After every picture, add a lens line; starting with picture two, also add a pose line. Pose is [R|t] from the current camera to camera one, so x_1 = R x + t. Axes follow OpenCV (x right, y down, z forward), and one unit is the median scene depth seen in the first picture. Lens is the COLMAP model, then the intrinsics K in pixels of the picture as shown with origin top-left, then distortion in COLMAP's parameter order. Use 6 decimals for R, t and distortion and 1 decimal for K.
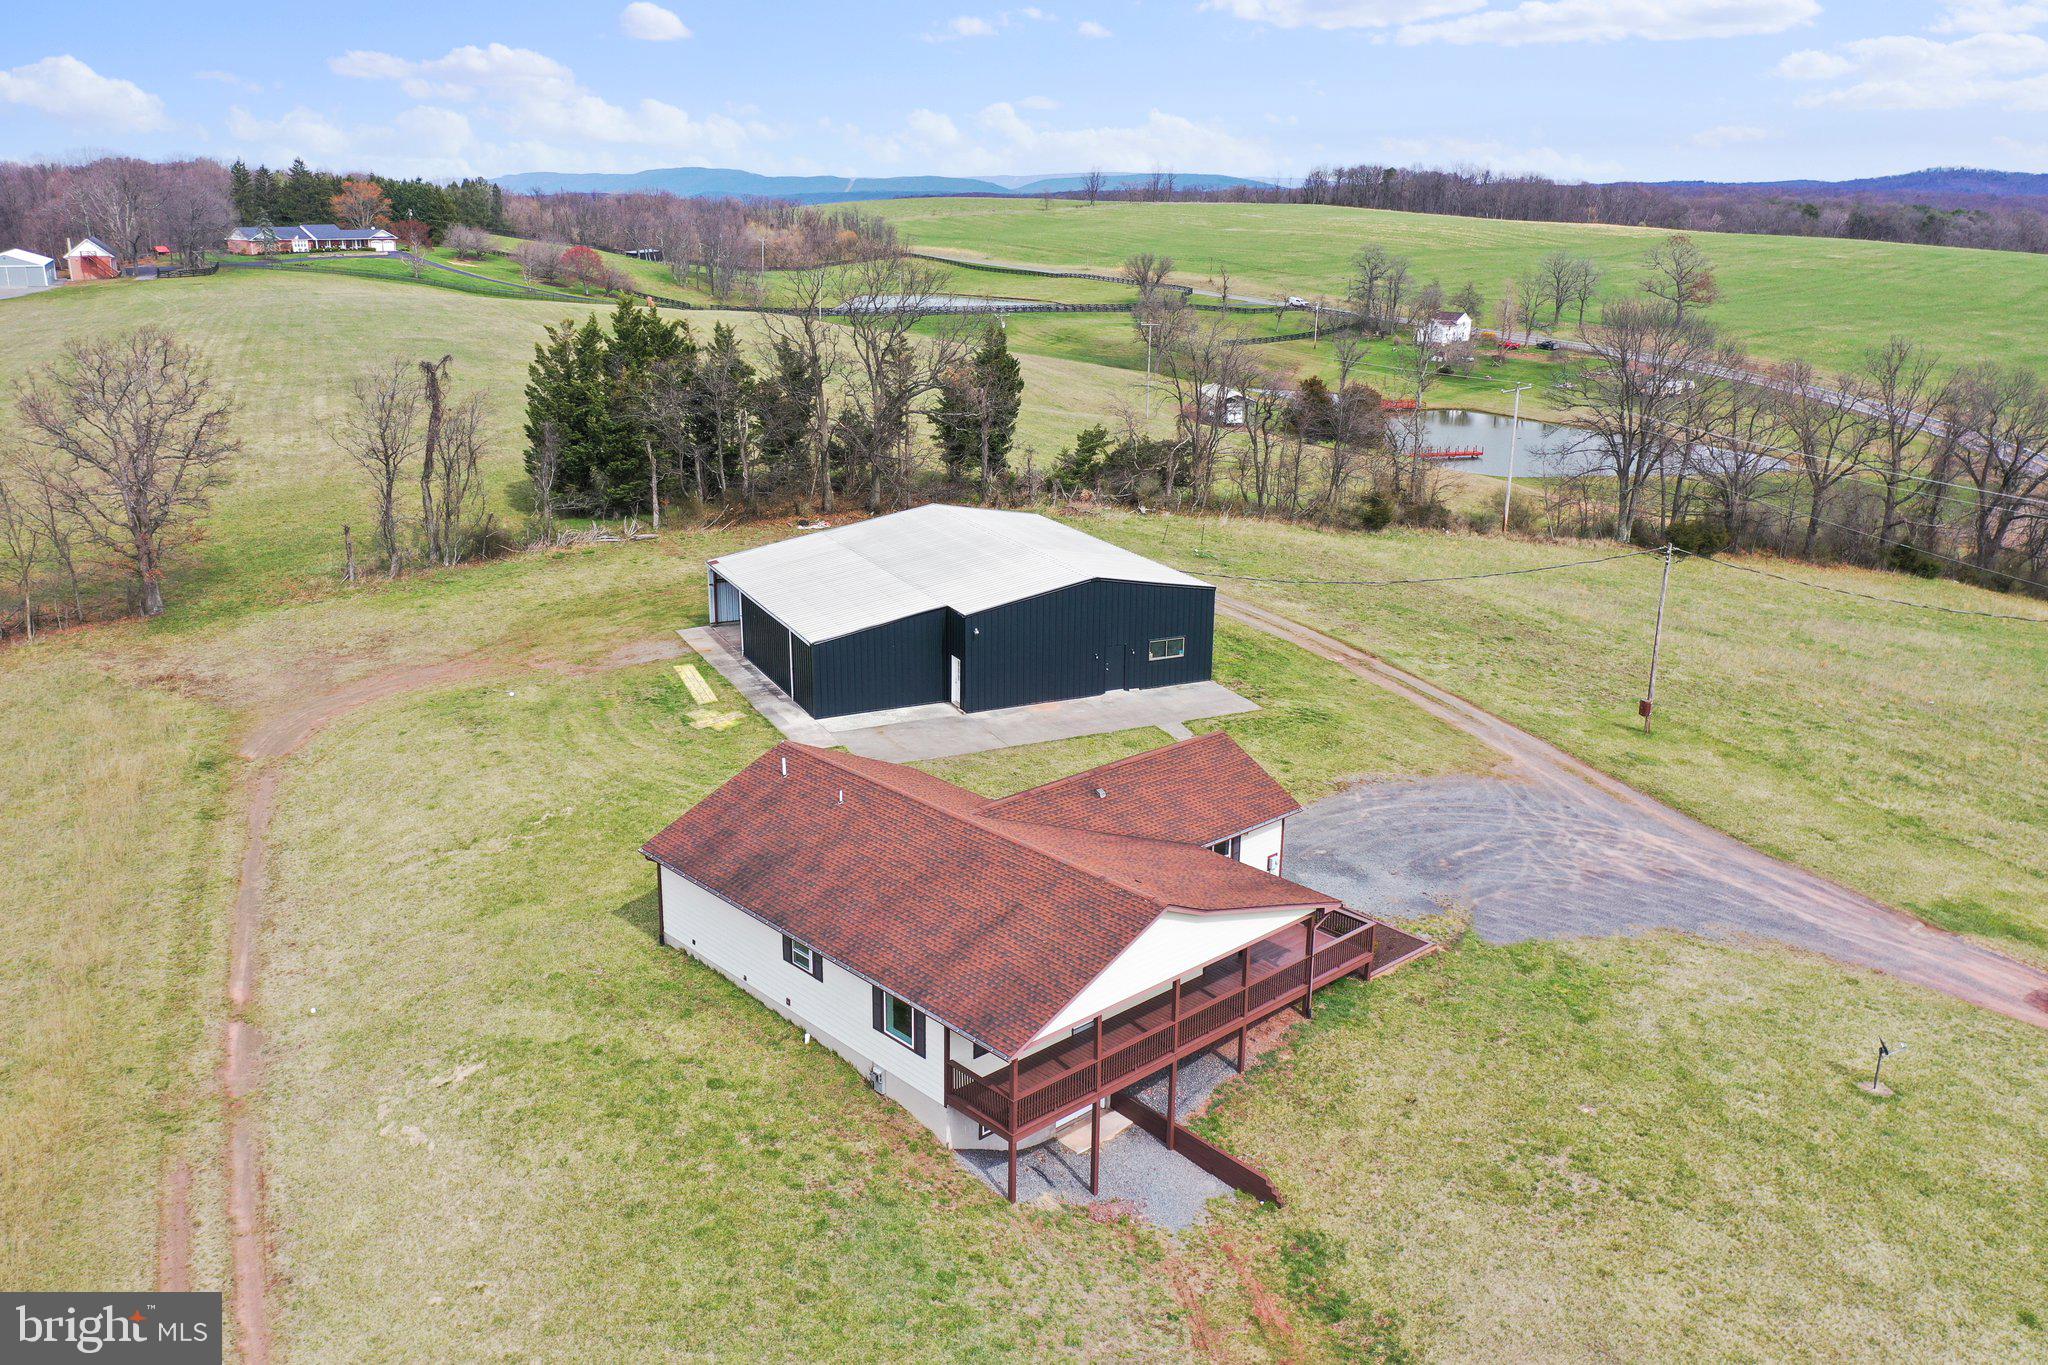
lens RADIAL K [[1617.8, 0, 1018.2], [0, 1617.8, 662.2], [0, 0, 1]] dist [-0.003270, -0.000013]
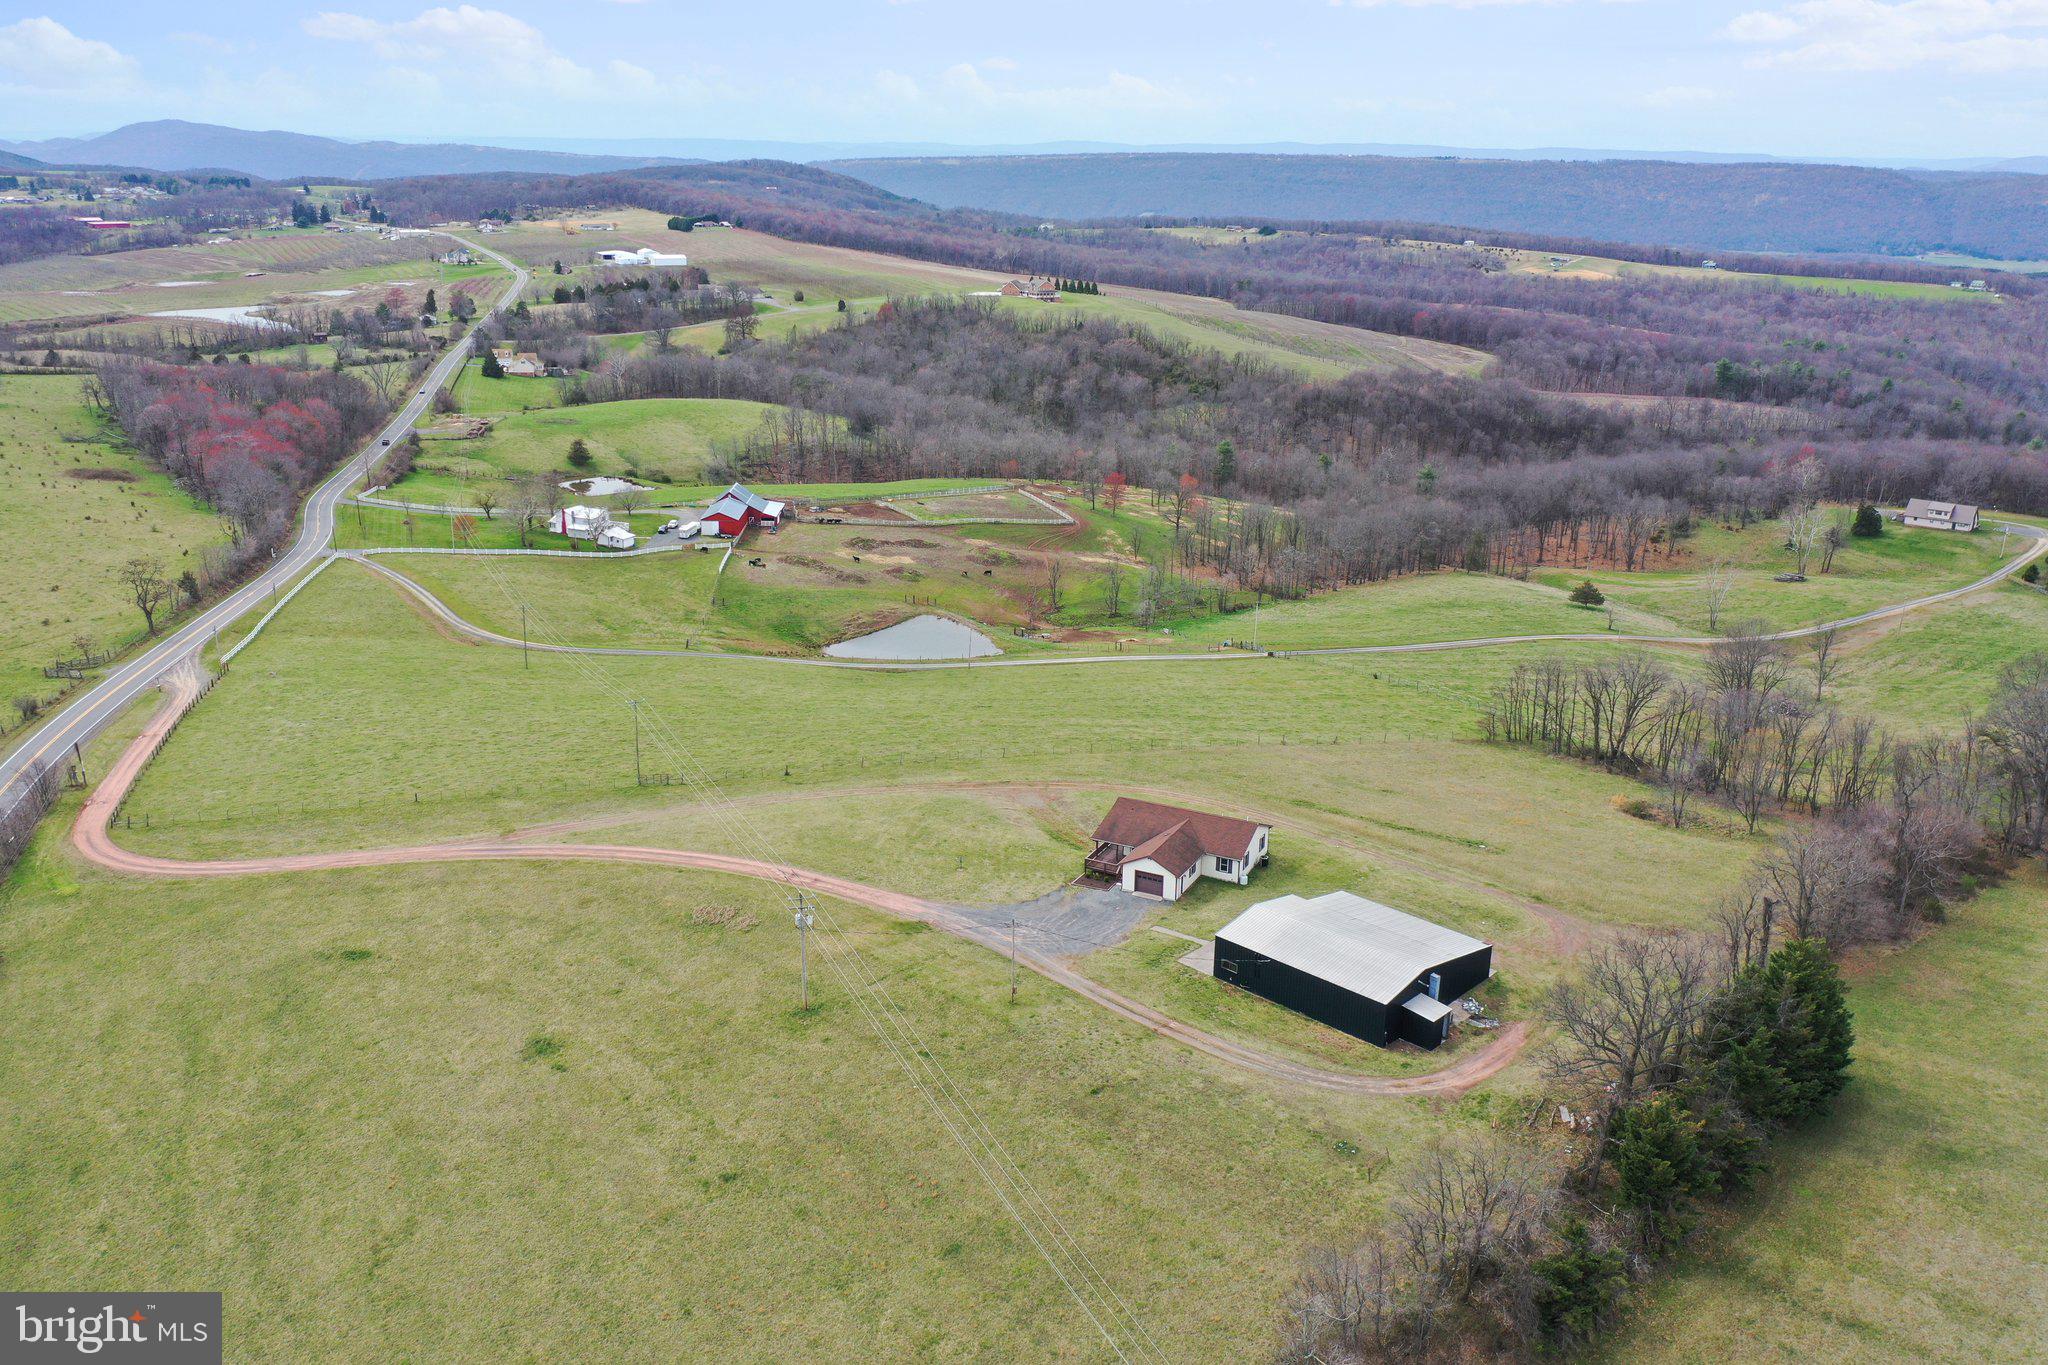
lens RADIAL K [[1608.8, 0, 1019.0], [0, 1608.8, 669.4], [0, 0, 1]] dist [0.001868, 0.001723]
pose [[-0.938281, 0.082968, -0.335775, 1.054907], [-0.117119, 0.837236, 0.534153, -1.445968], [0.325440, 0.540511, -0.775846, 2.413253]]
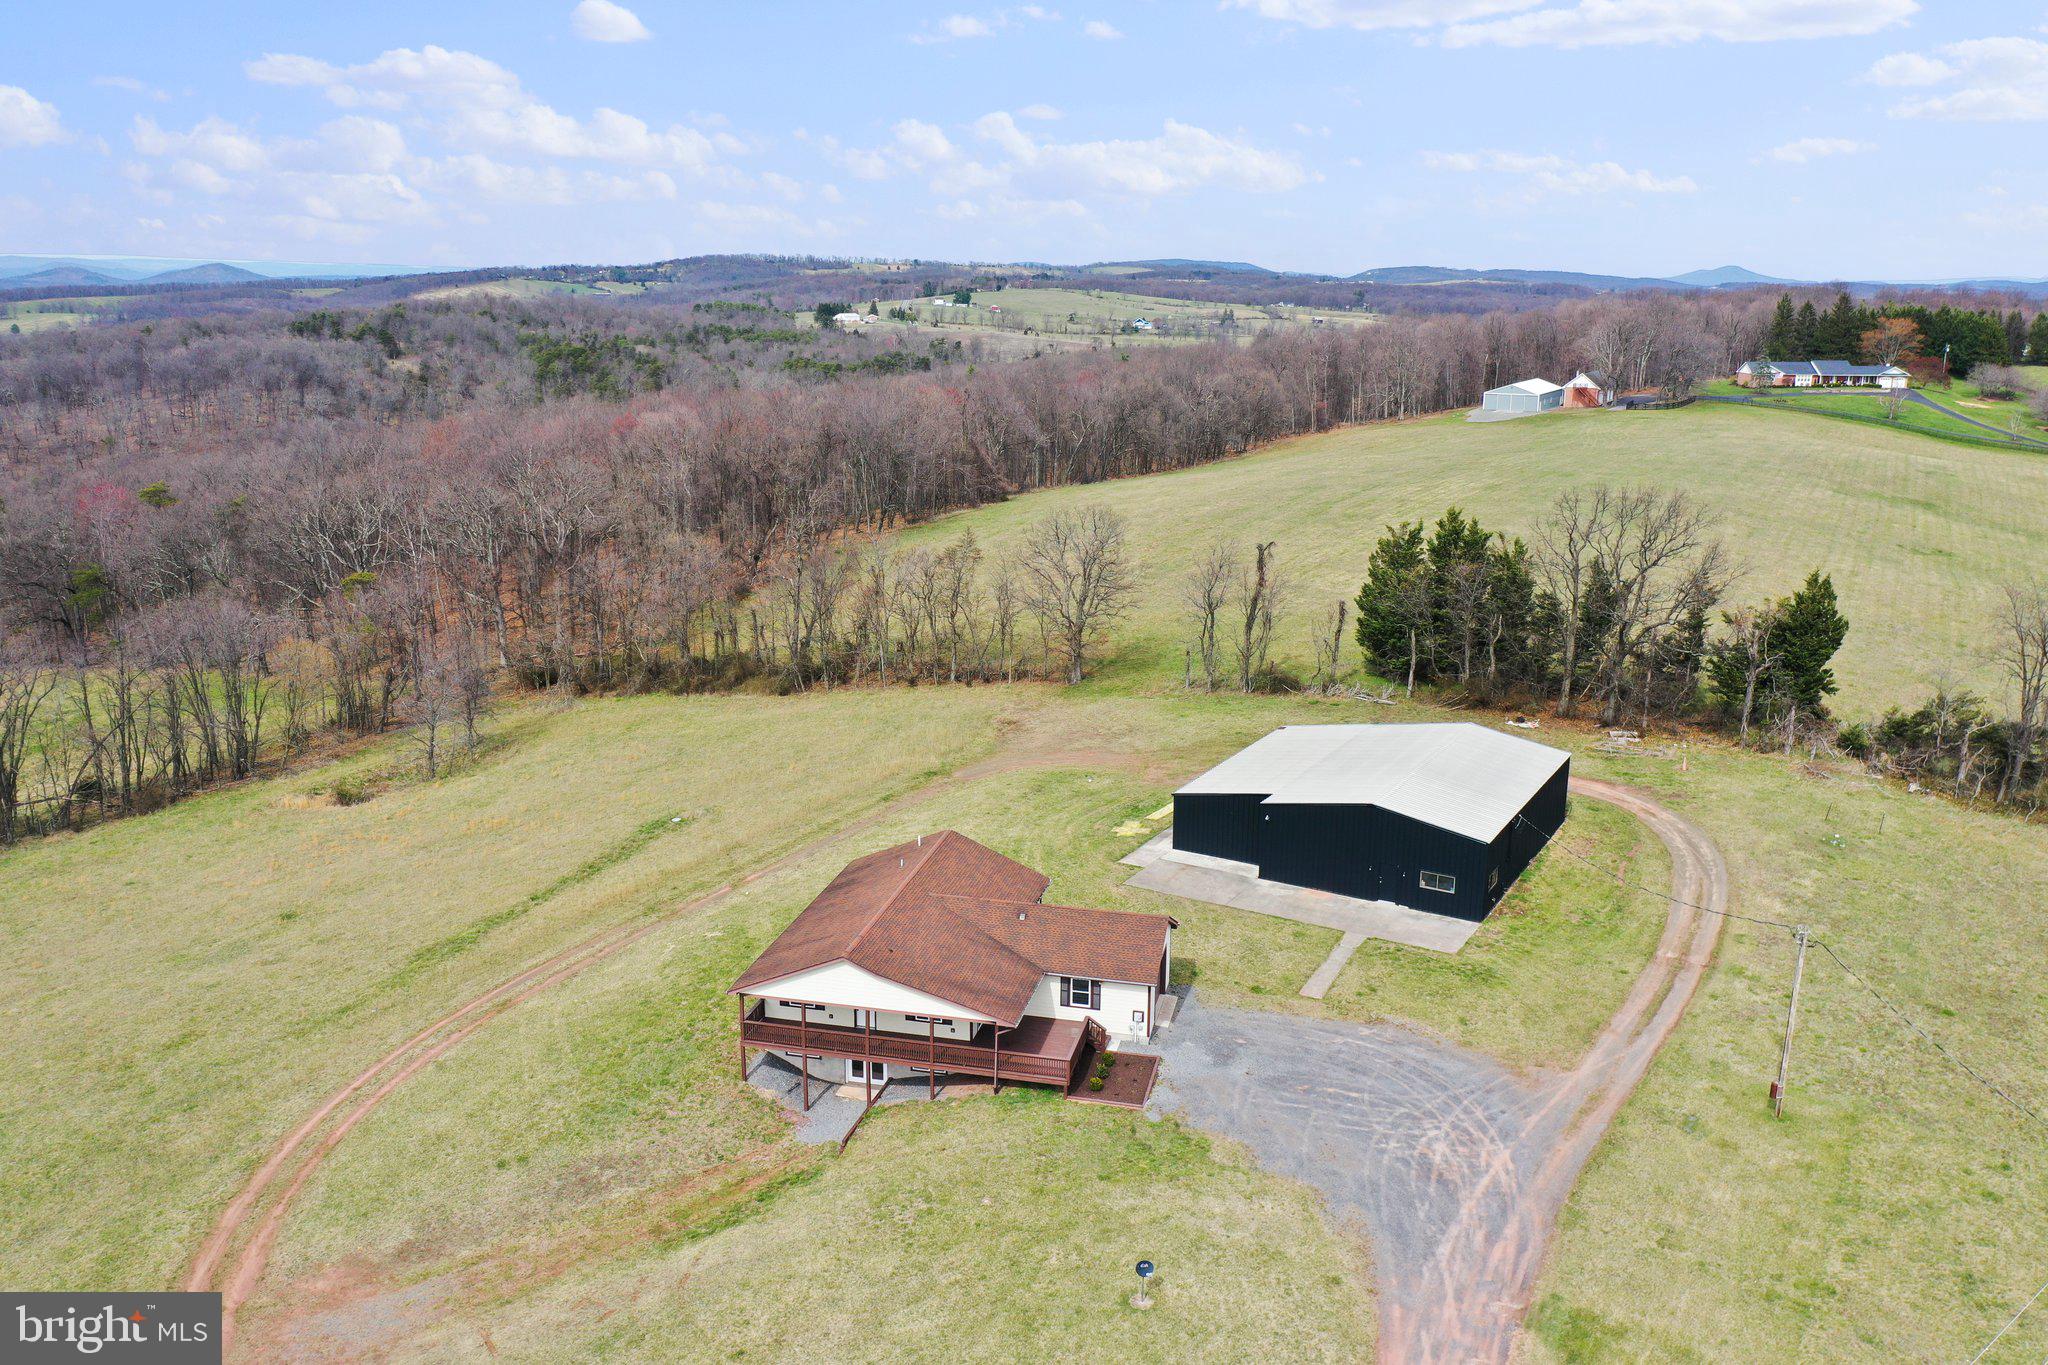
lens RADIAL K [[1610.7, 0, 1024.0], [0, 1610.7, 682.5], [0, 0, 1]] dist [0.015582, -0.000922]
pose [[0.556697, 0.196655, -0.807103, 0.858900], [-0.231304, 0.969848, 0.076768, -0.172724], [0.797864, 0.143950, 0.585399, 0.070592]]
